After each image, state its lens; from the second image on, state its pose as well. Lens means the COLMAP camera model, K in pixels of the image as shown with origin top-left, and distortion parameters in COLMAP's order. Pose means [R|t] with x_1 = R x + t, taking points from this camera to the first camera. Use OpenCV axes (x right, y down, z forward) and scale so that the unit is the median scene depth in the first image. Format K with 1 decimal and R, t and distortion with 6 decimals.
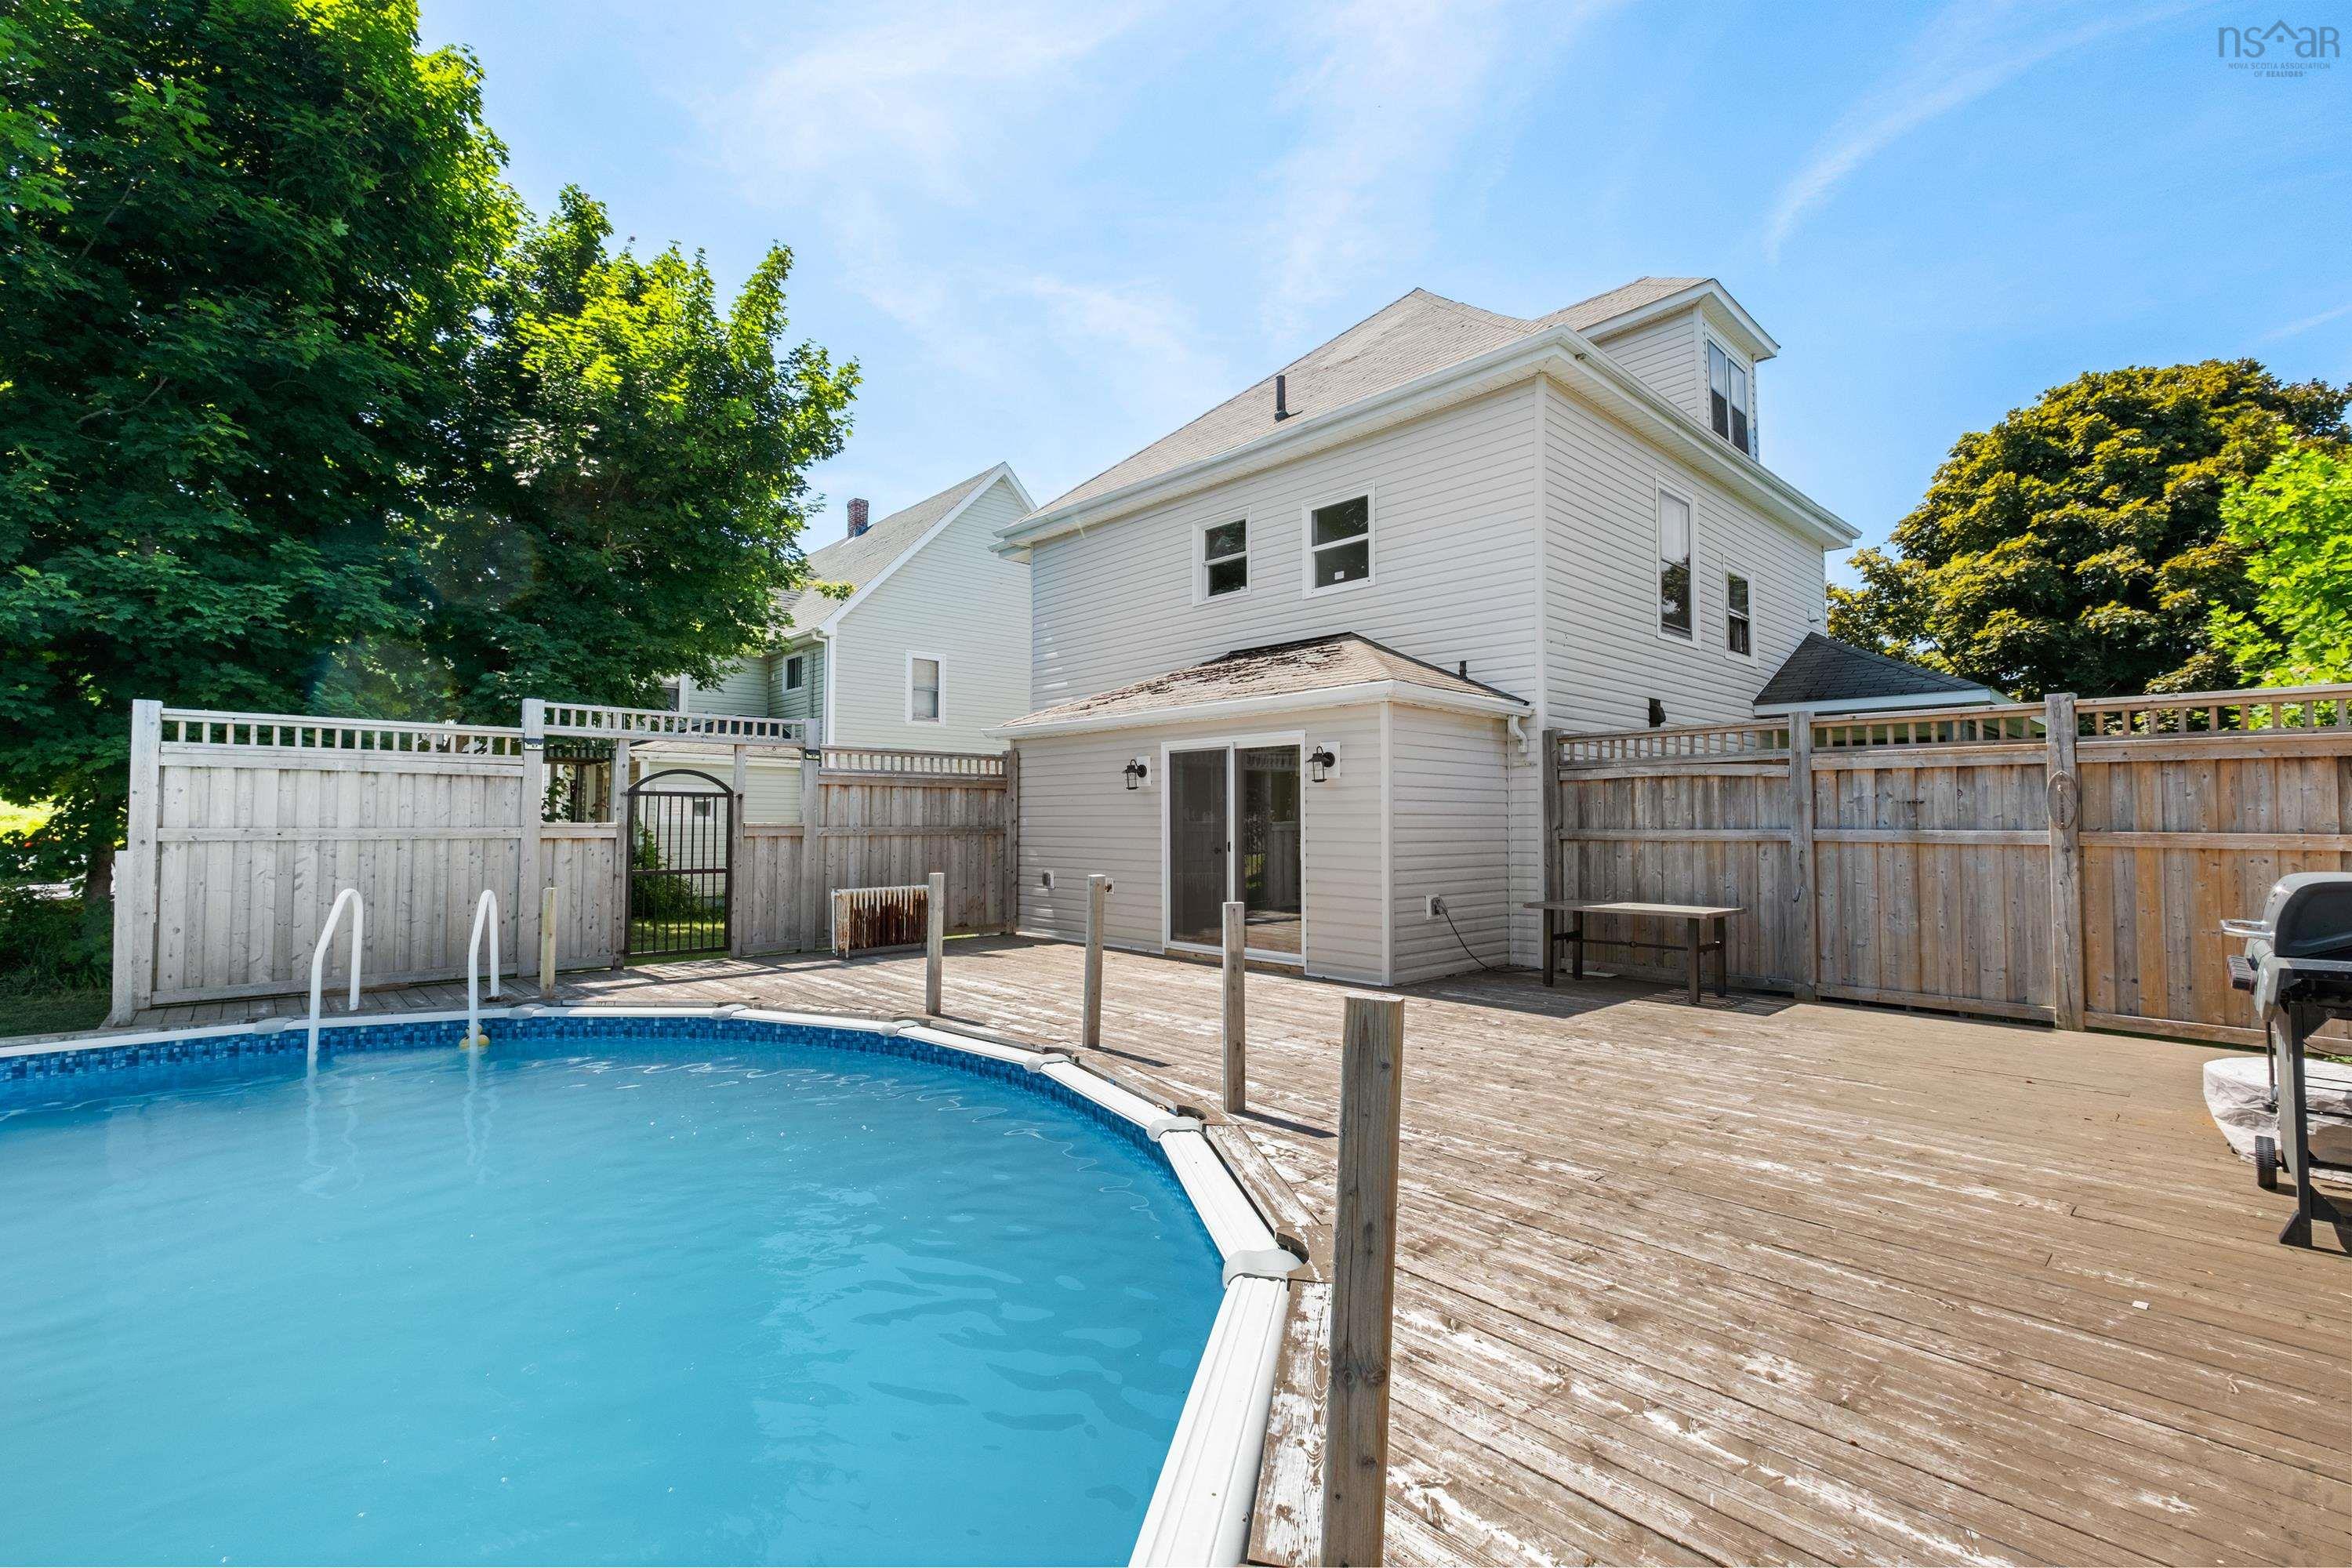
lens RADIAL K [[1022.7, 0, 1172.0], [0, 1022.7, 783.3], [0, 0, 1]] dist [-0.013156, 0.003112]
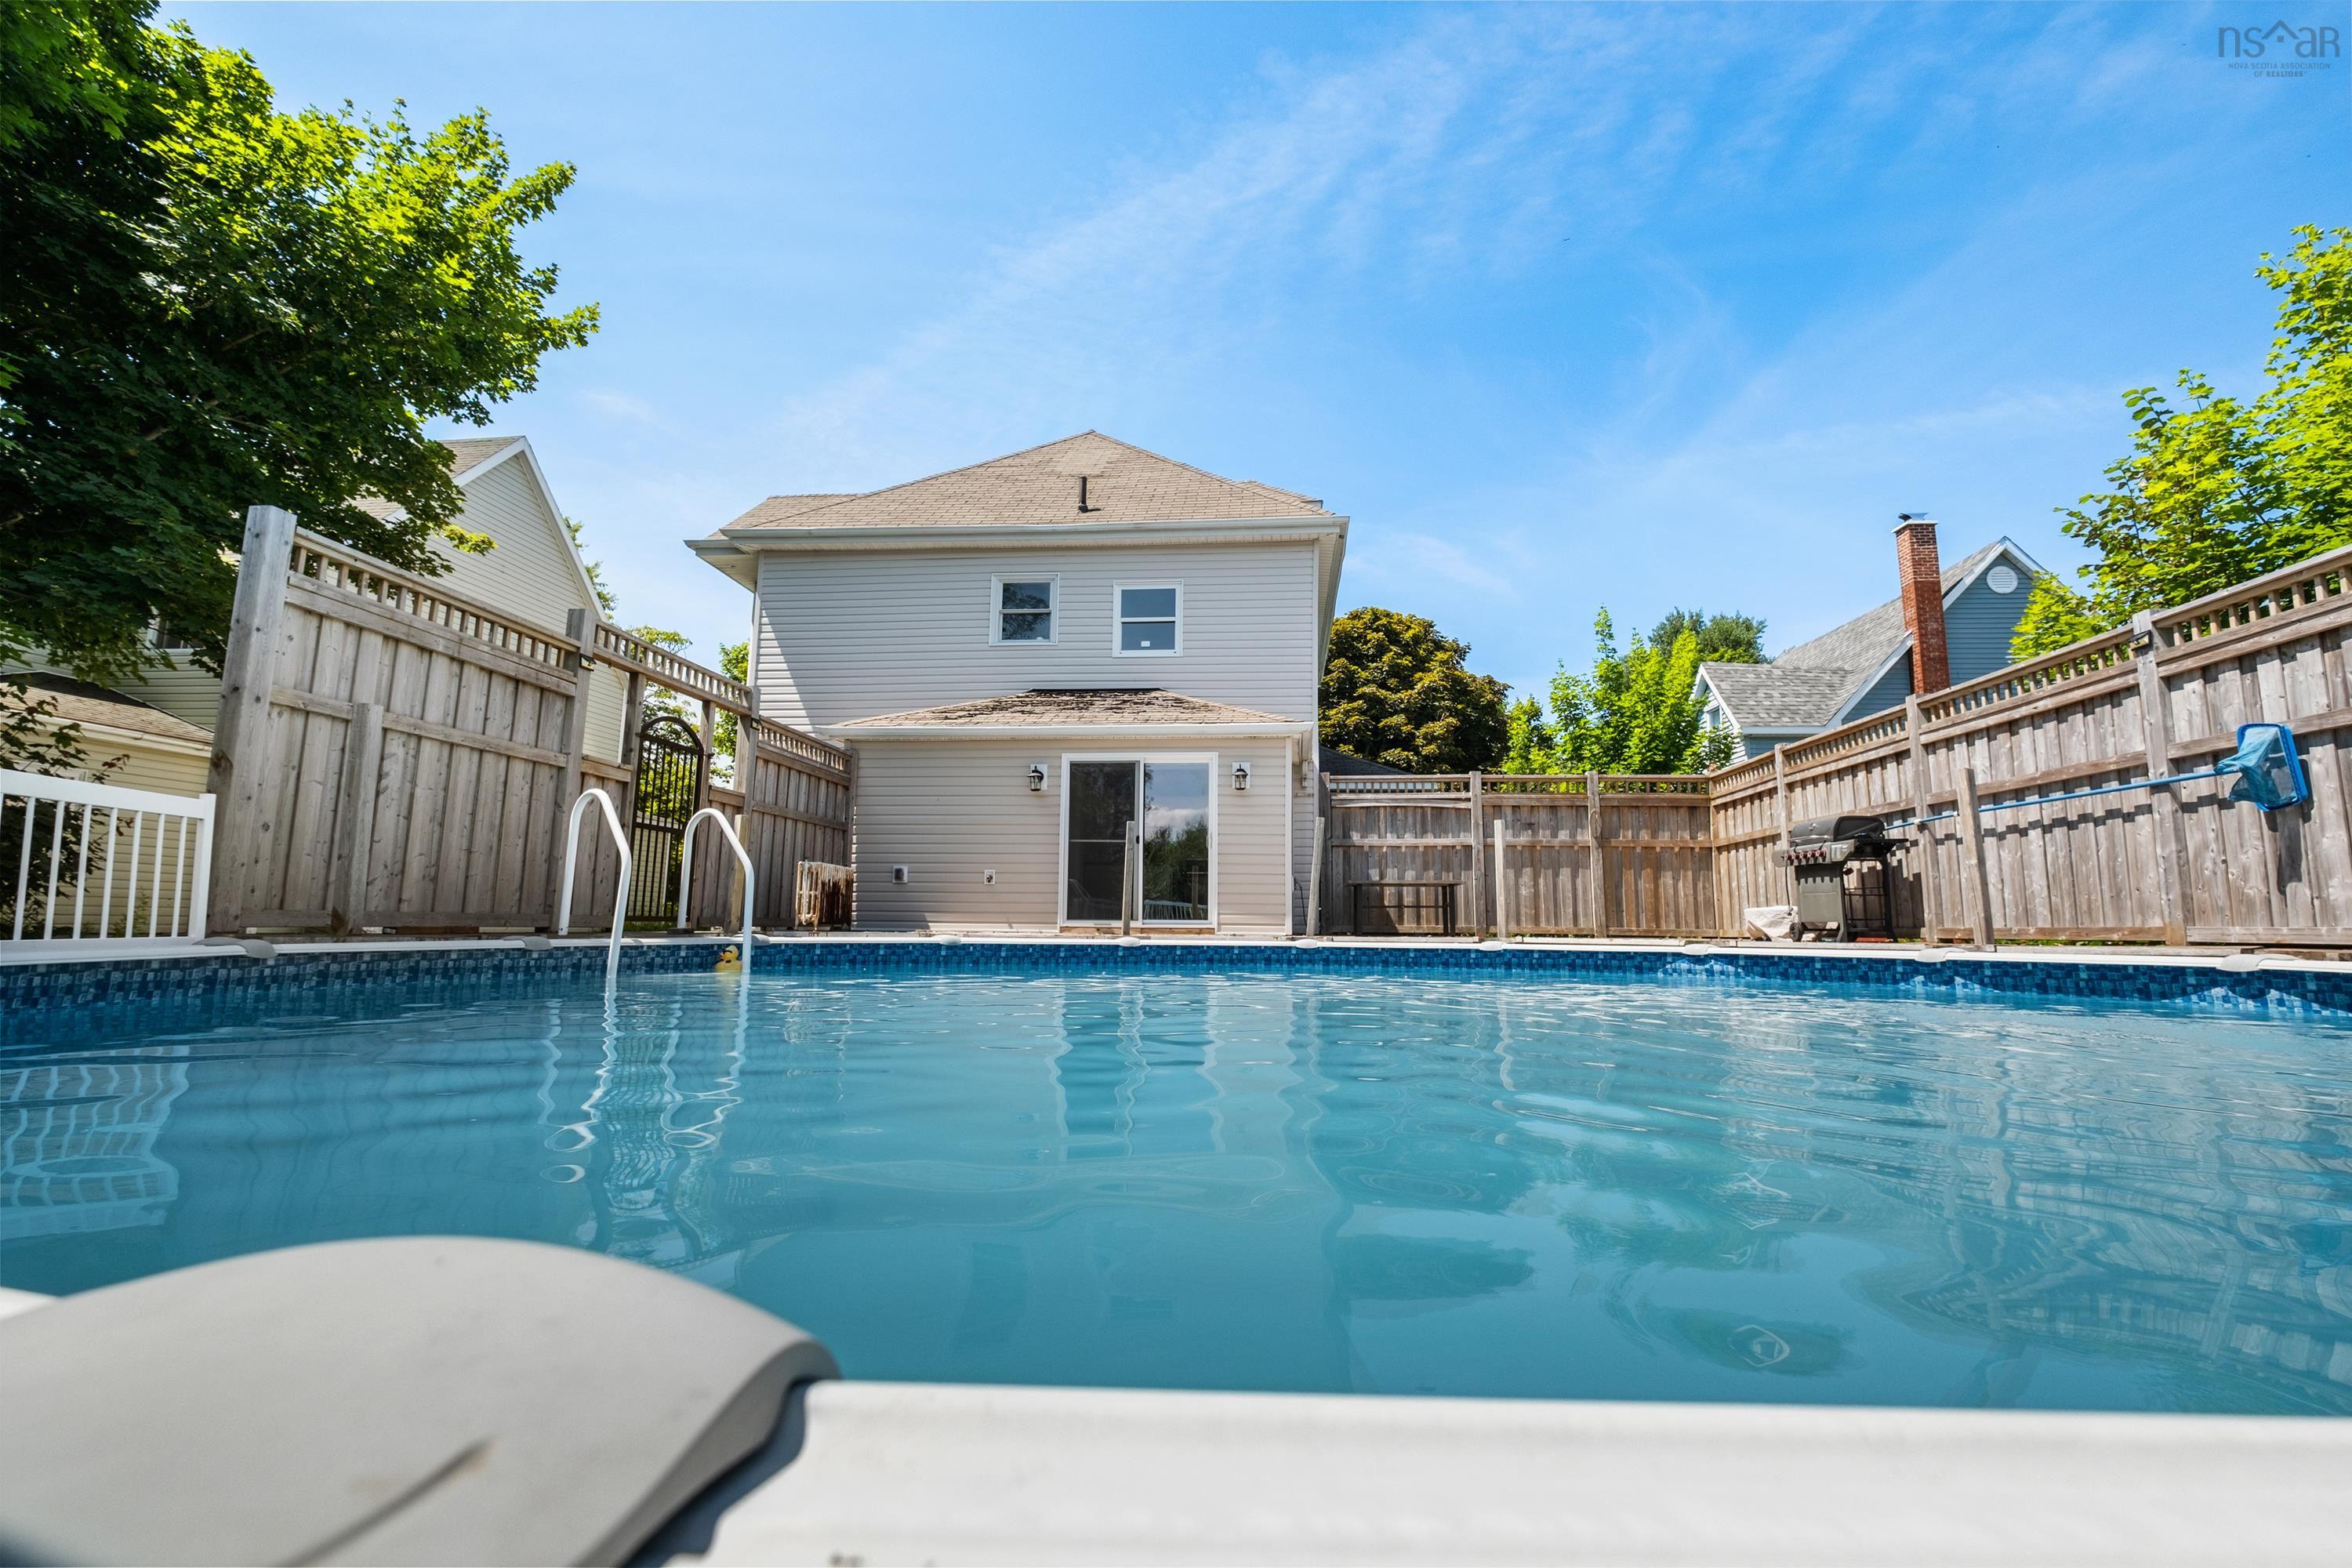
lens RADIAL K [[1022.7, 0, 1177.5], [0, 1022.7, 786.9], [0, 0, 1]] dist [-0.013156, 0.003112]
pose [[0.740938, 0.097604, 0.664443, -0.616573], [-0.033666, 0.993537, -0.108405, 0.108848], [-0.670730, 0.057952, 0.739434, 0.029874]]
